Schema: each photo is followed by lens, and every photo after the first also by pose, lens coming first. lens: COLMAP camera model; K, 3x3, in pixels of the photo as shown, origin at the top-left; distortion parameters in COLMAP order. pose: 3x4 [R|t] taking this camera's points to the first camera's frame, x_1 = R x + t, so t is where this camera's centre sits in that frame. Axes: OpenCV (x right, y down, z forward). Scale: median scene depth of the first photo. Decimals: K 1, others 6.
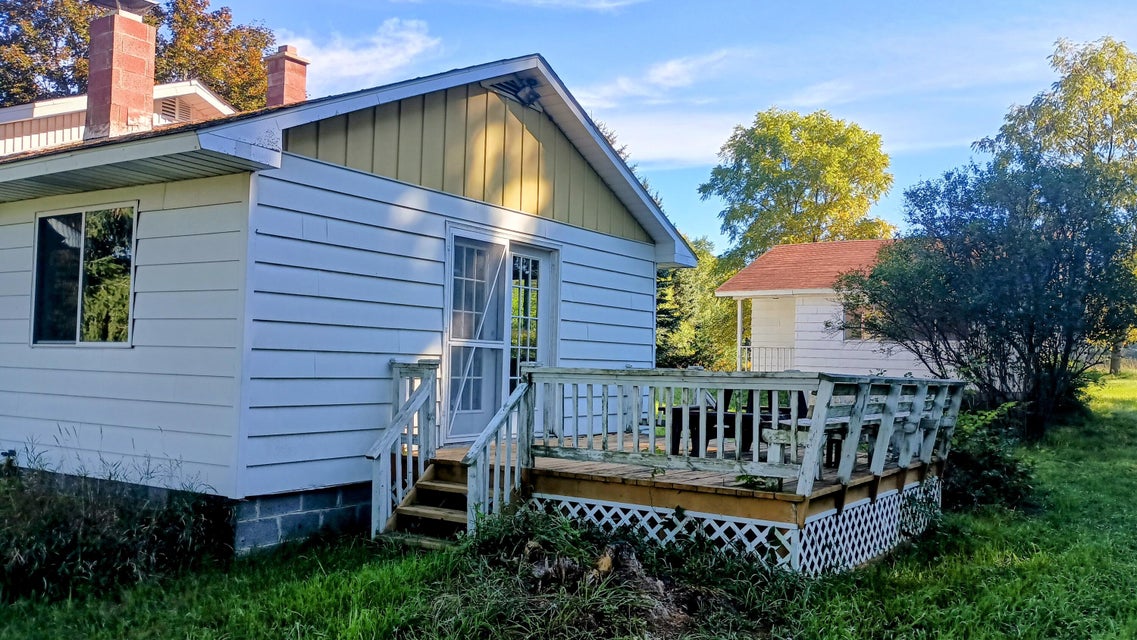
lens RADIAL K [[941.0, 0, 568.5], [0, 941.0, 320.0], [0, 0, 1]] dist [0.058261, -0.082275]
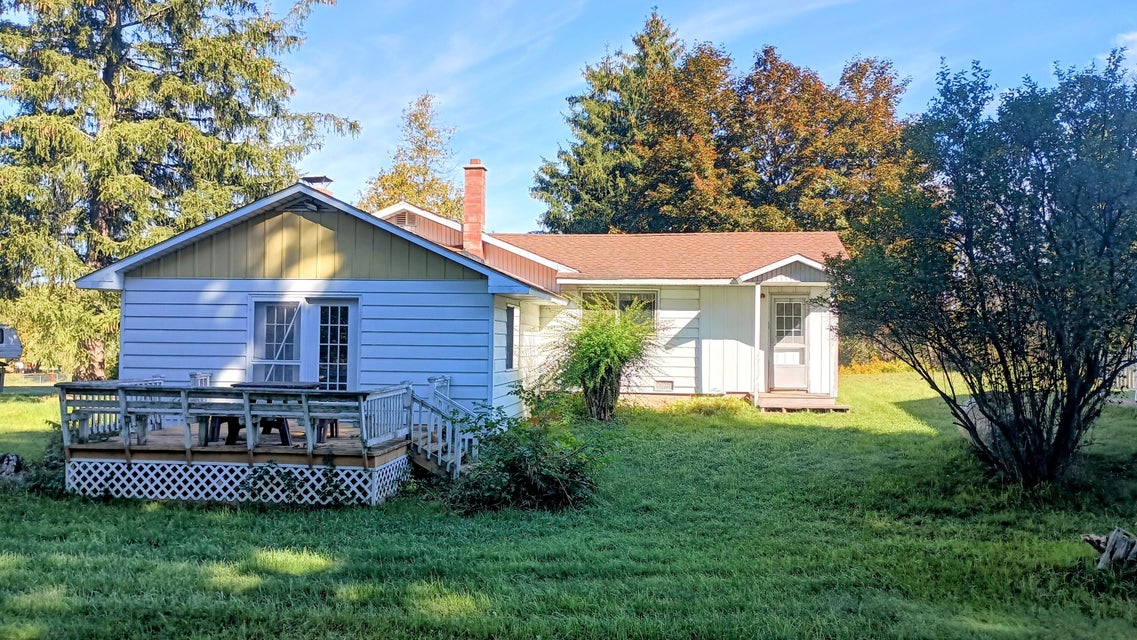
lens RADIAL K [[941.0, 0, 568.5], [0, 941.0, 320.0], [0, 0, 1]] dist [0.058261, -0.082275]
pose [[0.401910, -0.061210, -0.913631, 1.669910], [0.032071, 0.998092, -0.052760, 0.054072], [0.915118, -0.008097, 0.403106, 0.817721]]
